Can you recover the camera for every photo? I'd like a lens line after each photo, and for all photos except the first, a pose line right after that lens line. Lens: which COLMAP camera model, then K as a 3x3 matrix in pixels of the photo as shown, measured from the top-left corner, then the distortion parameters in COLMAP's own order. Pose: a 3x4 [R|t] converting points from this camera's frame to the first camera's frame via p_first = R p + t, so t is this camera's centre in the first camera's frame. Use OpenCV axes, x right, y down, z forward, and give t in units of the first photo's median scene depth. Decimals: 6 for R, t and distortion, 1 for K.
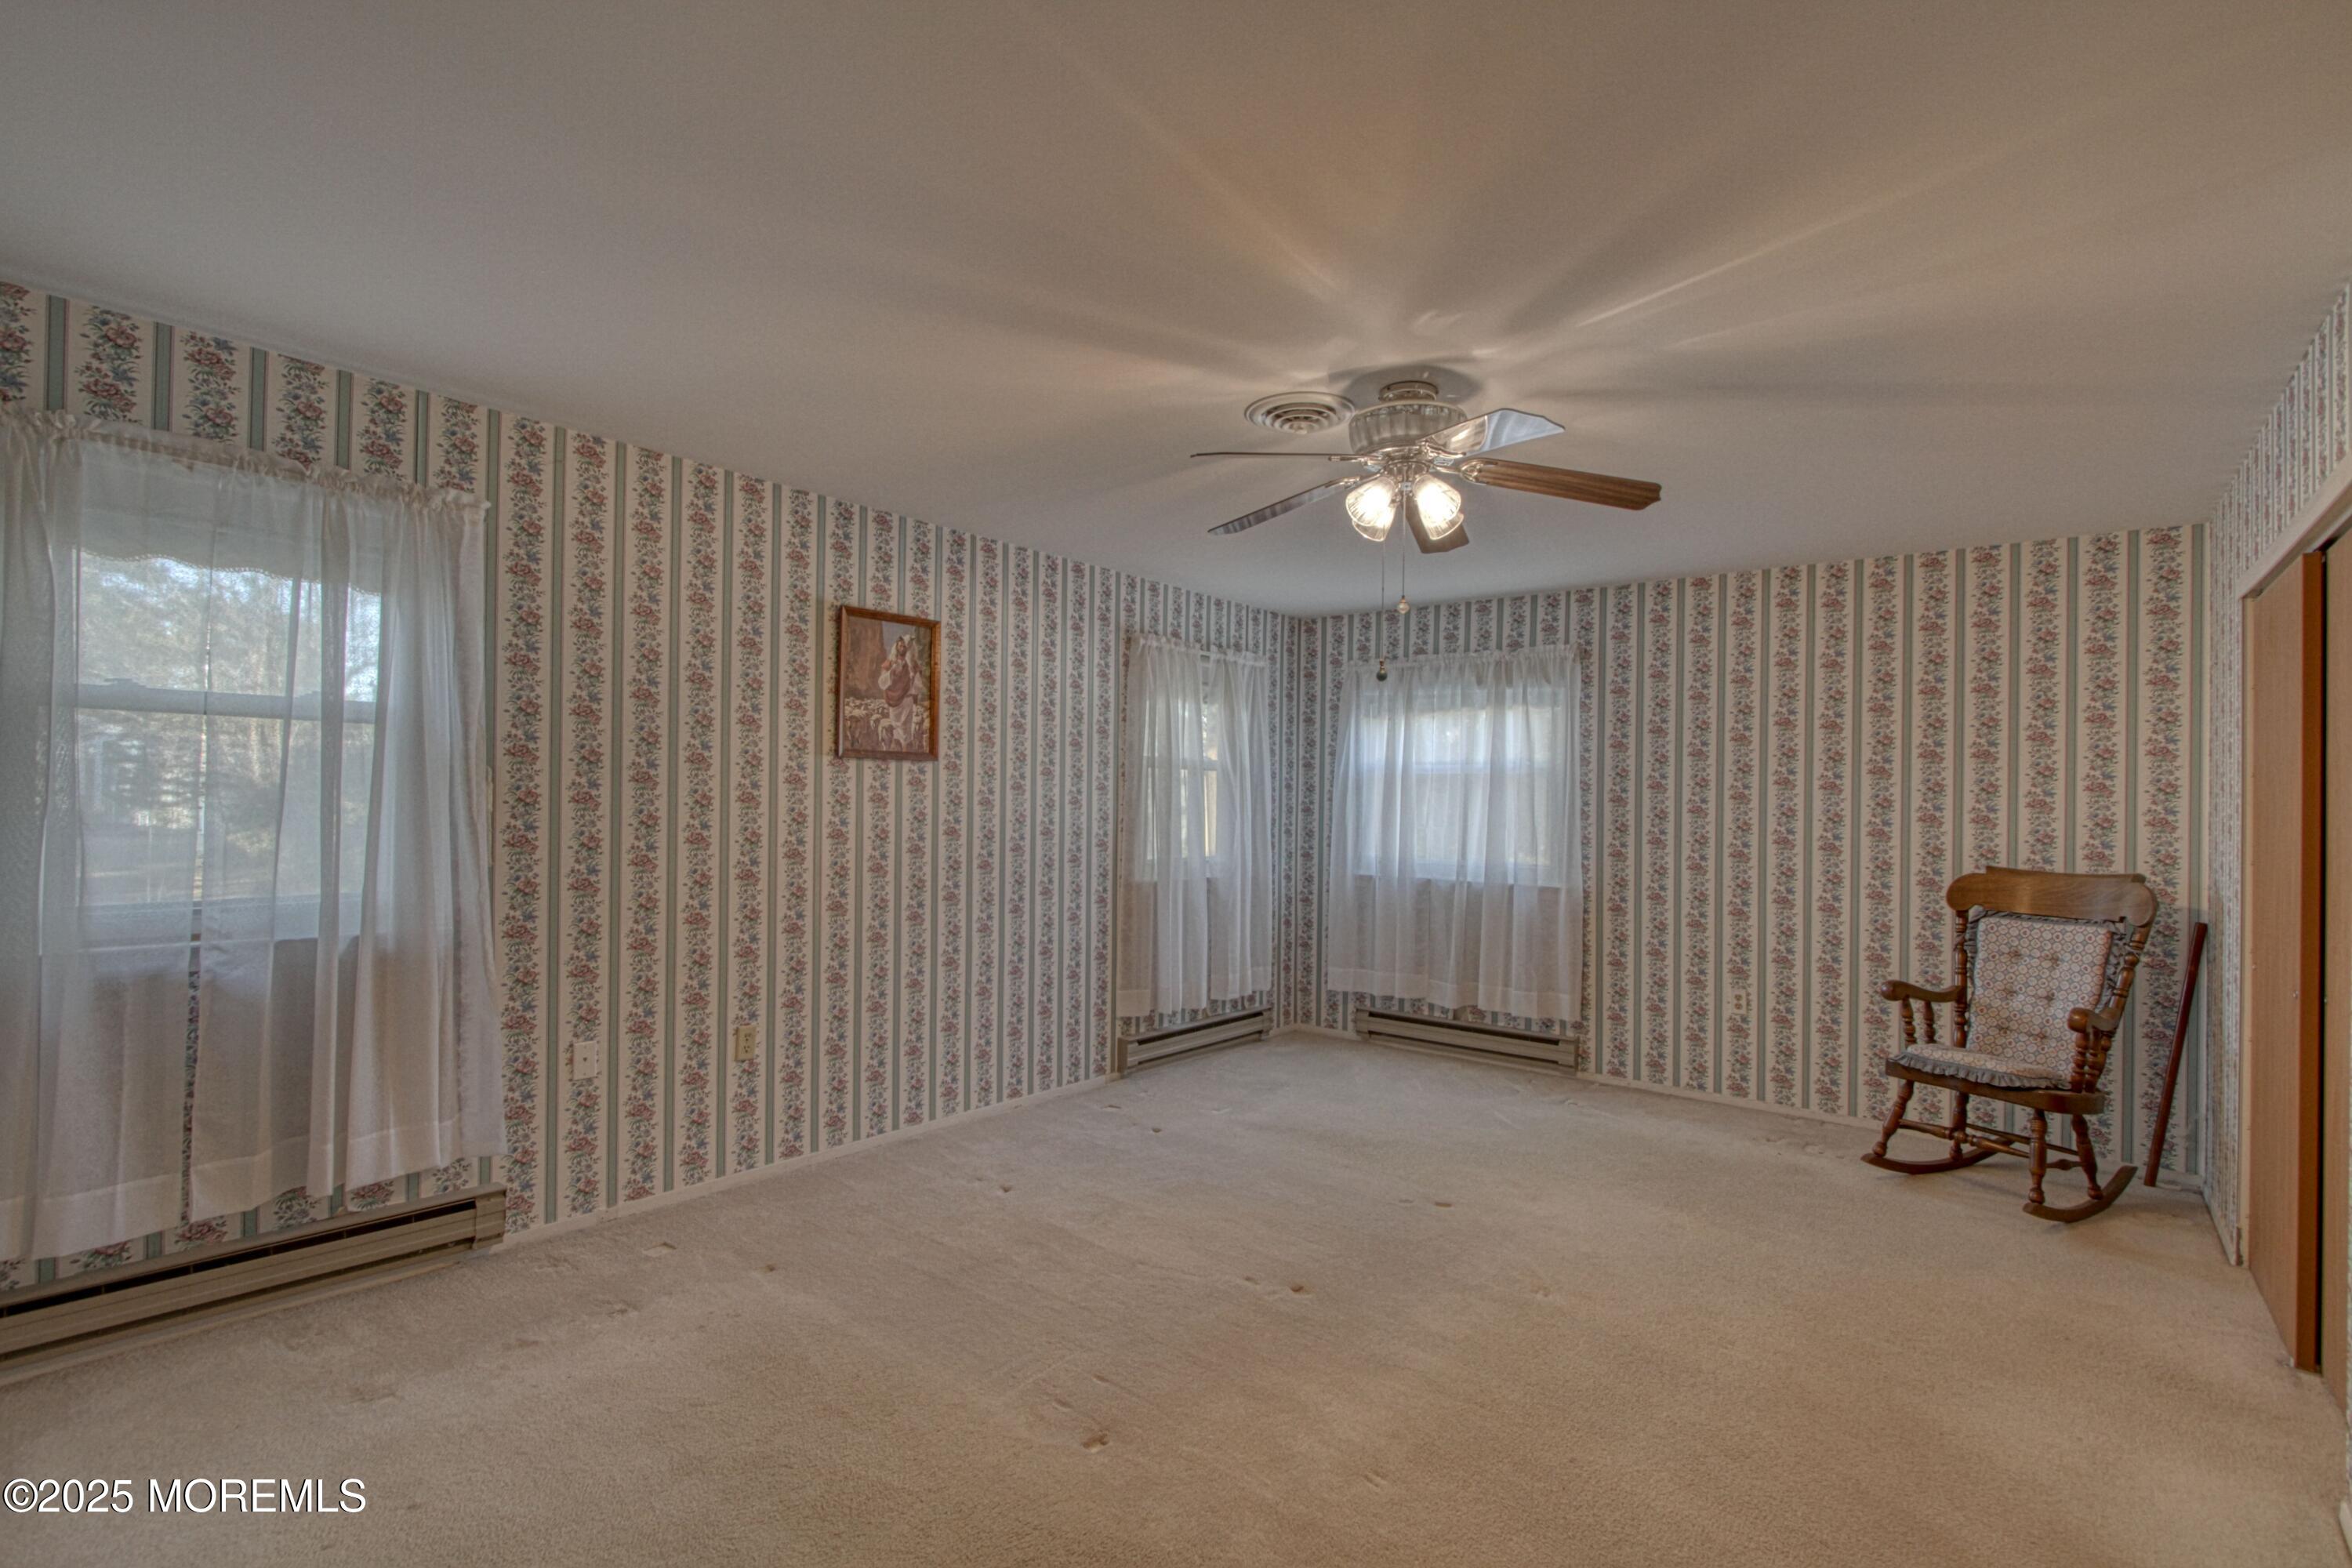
lens RADIAL K [[1150.0, 0, 1187.5], [0, 1150.0, 795.5], [0, 0, 1]] dist [-0.010312, 0.002129]
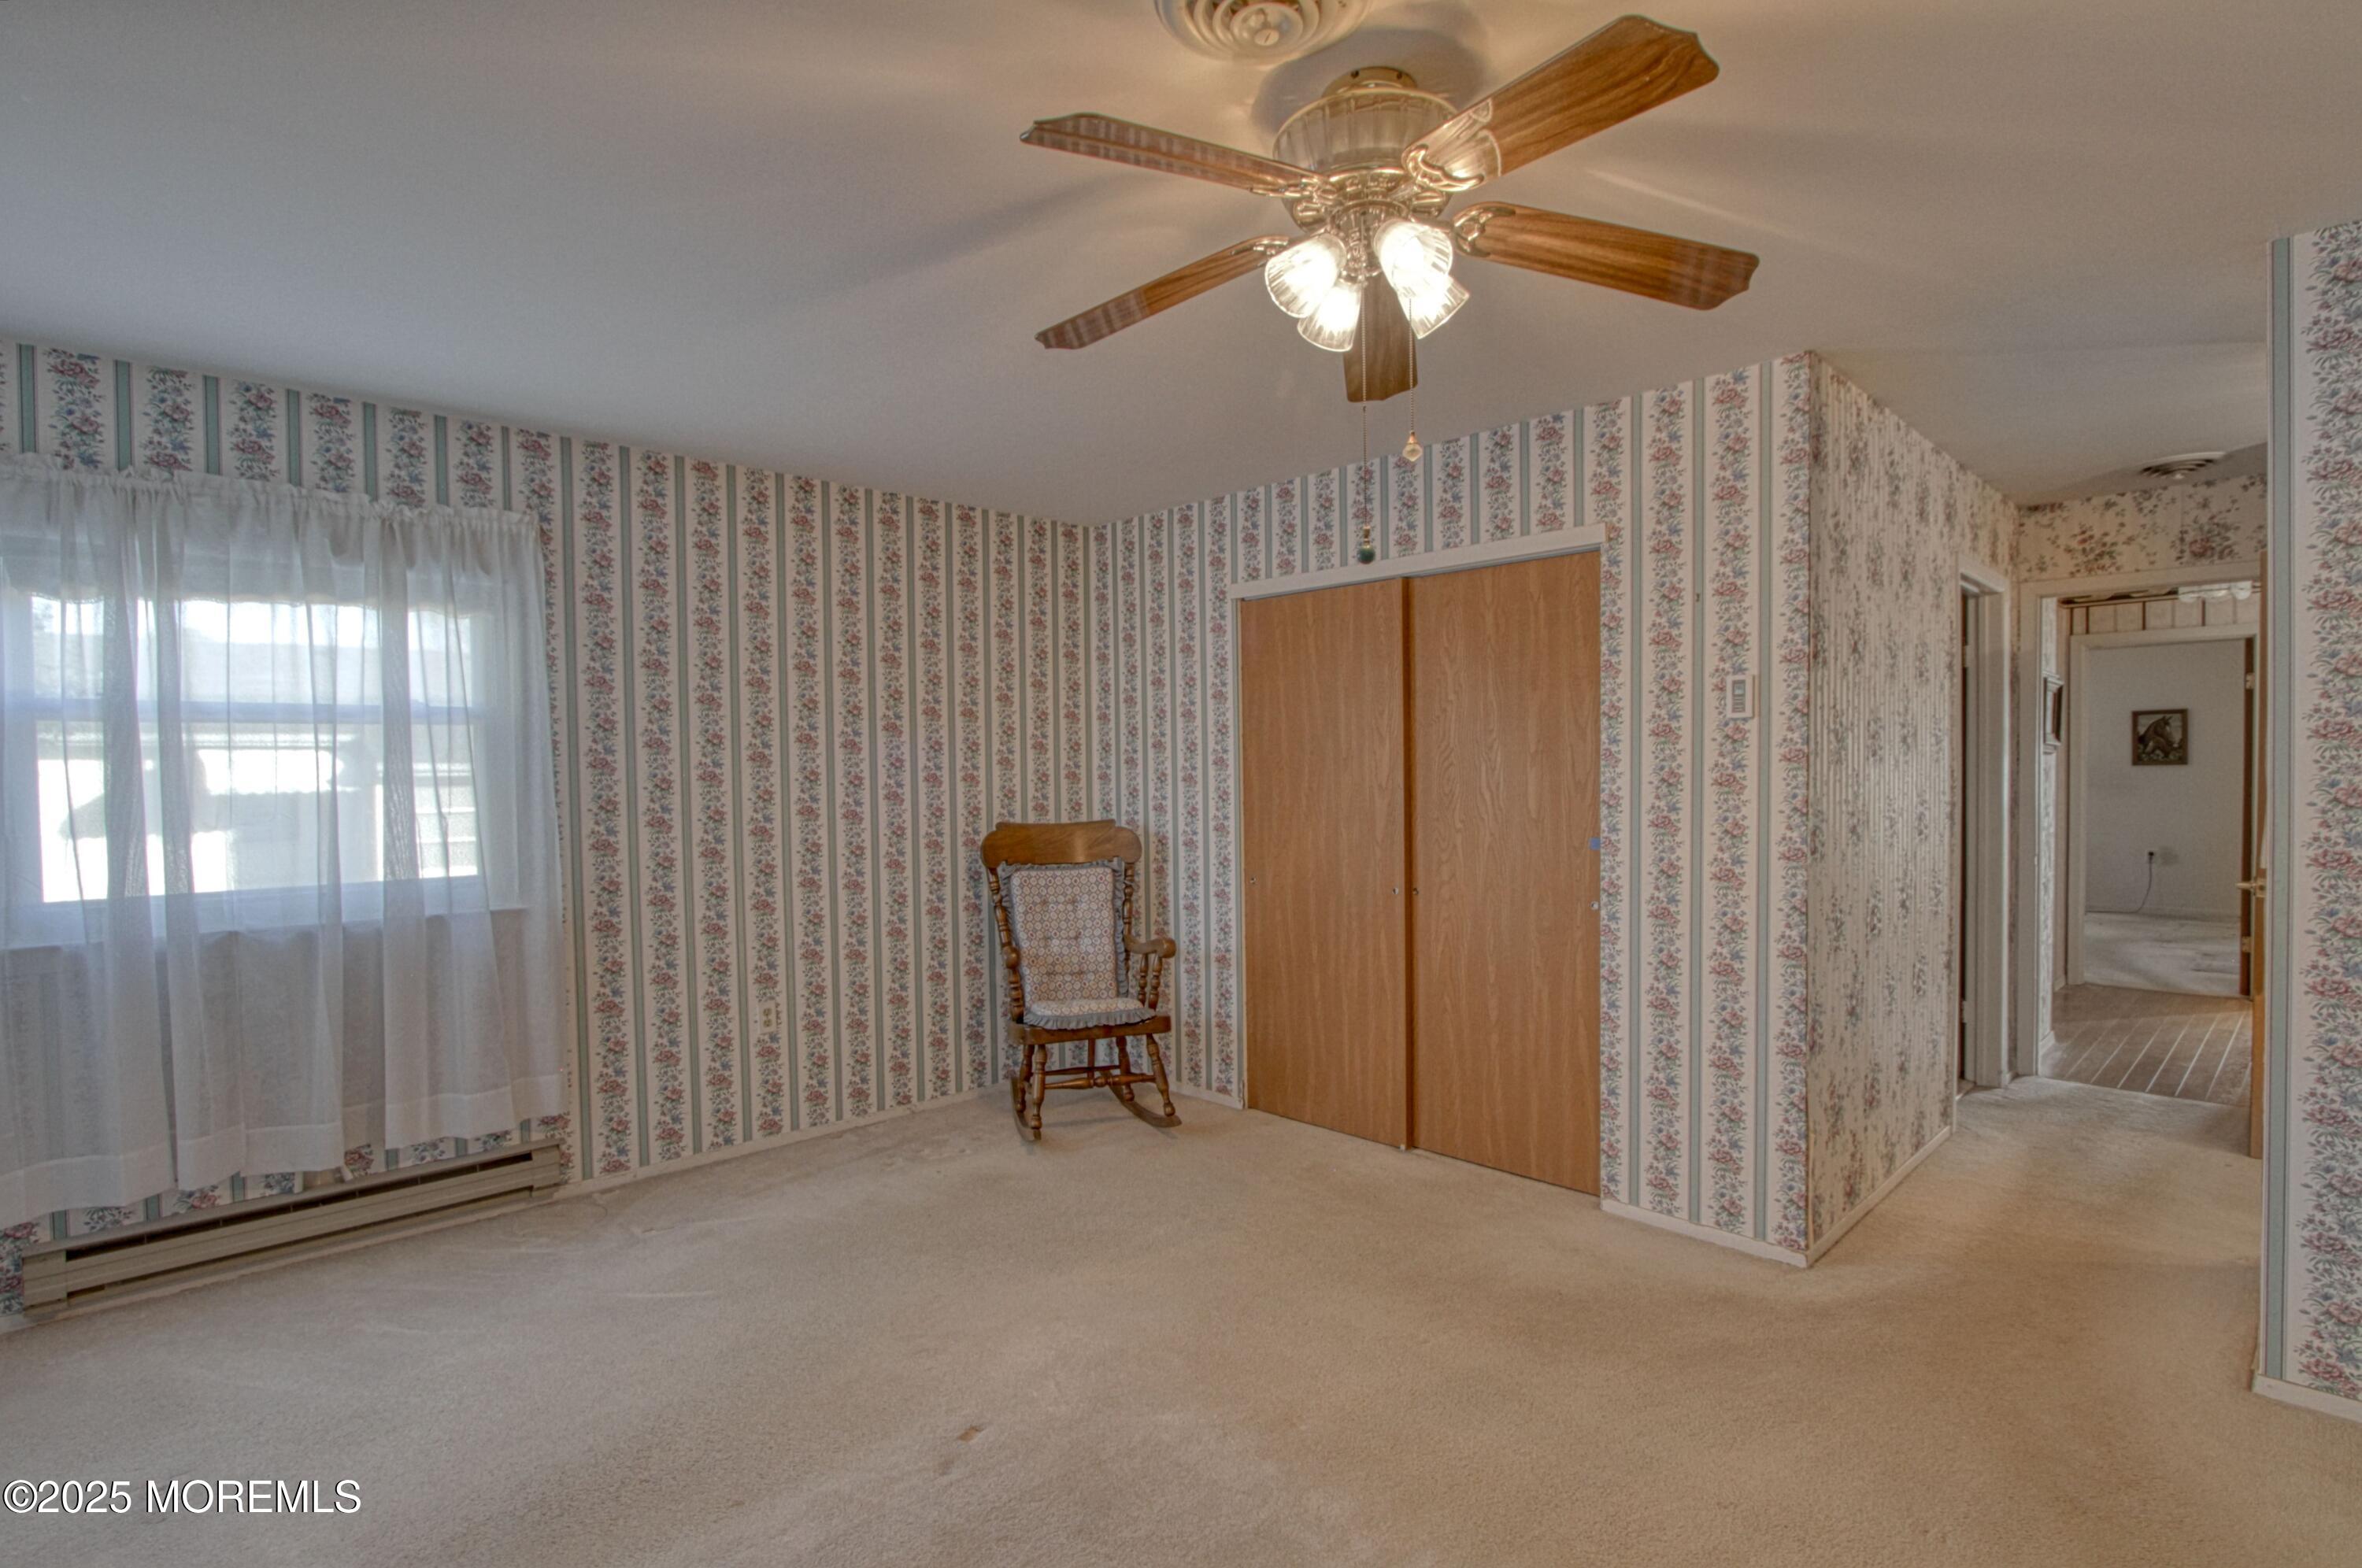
lens RADIAL K [[1154.8, 0, 1192.5], [0, 1154.8, 795.5], [0, 0, 1]] dist [-0.010312, 0.002129]
pose [[0.117935, -0.042911, 0.992094, -0.273060], [0.008049, 0.999074, 0.042256, -0.004142], [-0.992989, 0.003001, 0.118171, 0.631074]]
